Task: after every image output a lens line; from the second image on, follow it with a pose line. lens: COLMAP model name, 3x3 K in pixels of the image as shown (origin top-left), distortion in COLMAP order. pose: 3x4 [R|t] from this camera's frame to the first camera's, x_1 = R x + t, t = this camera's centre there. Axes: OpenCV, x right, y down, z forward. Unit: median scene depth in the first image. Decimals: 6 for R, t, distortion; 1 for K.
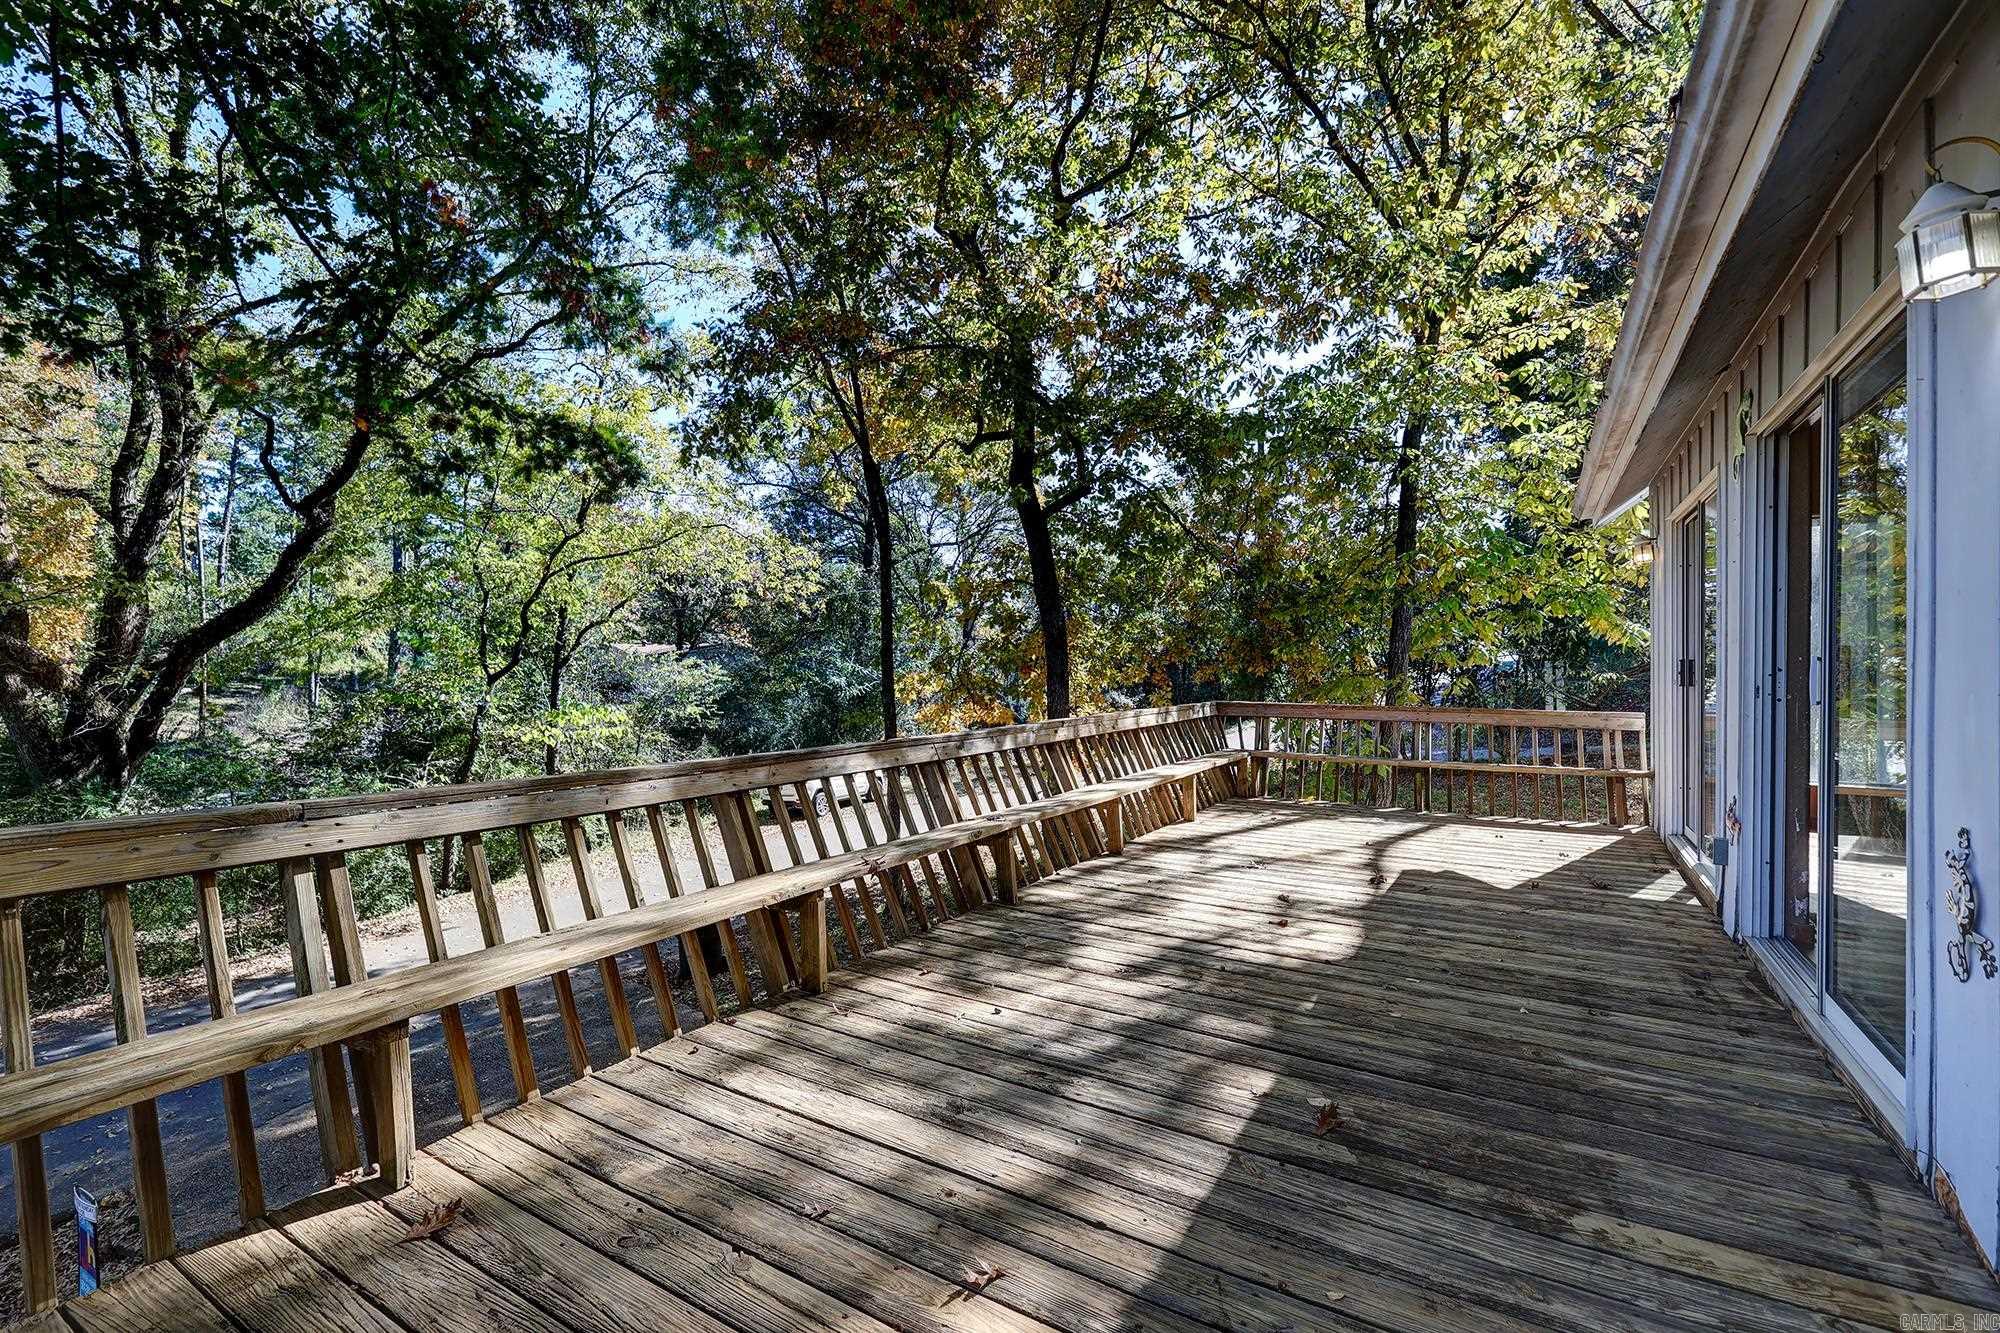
lens RADIAL K [[868.6, 0, 1006.2], [0, 868.6, 660.9], [0, 0, 1]] dist [0.003443, -0.000297]
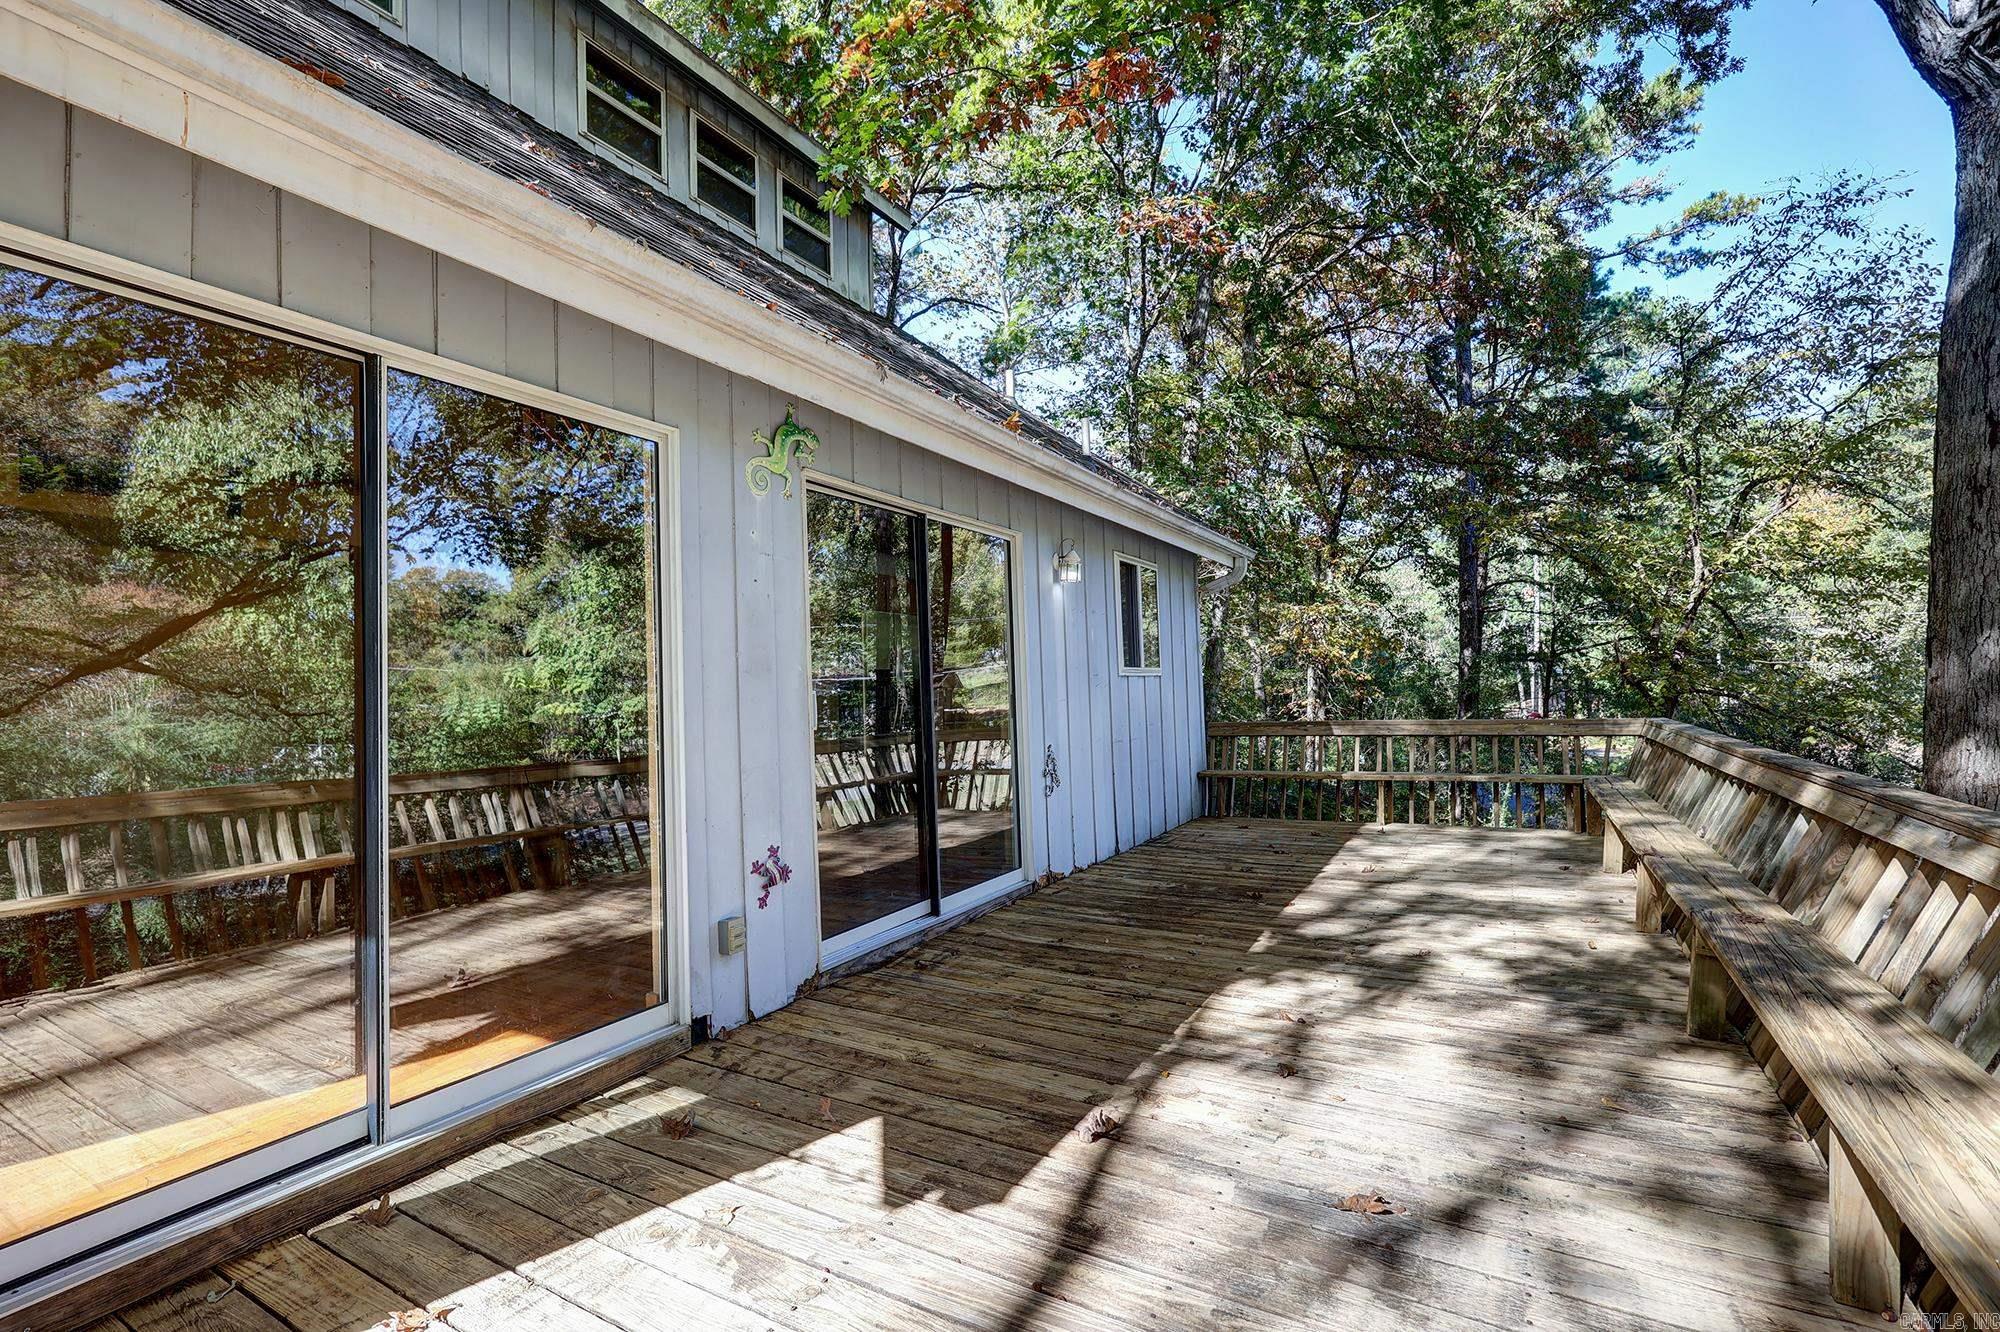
lens RADIAL K [[868.6, 0, 1006.2], [0, 868.6, 660.4], [0, 0, 1]] dist [0.003443, -0.000297]
pose [[-0.999102, 0.026901, -0.032722, 0.559237], [0.028139, 0.998882, -0.037998, 0.012264], [0.031663, -0.038884, -0.998742, 1.677328]]
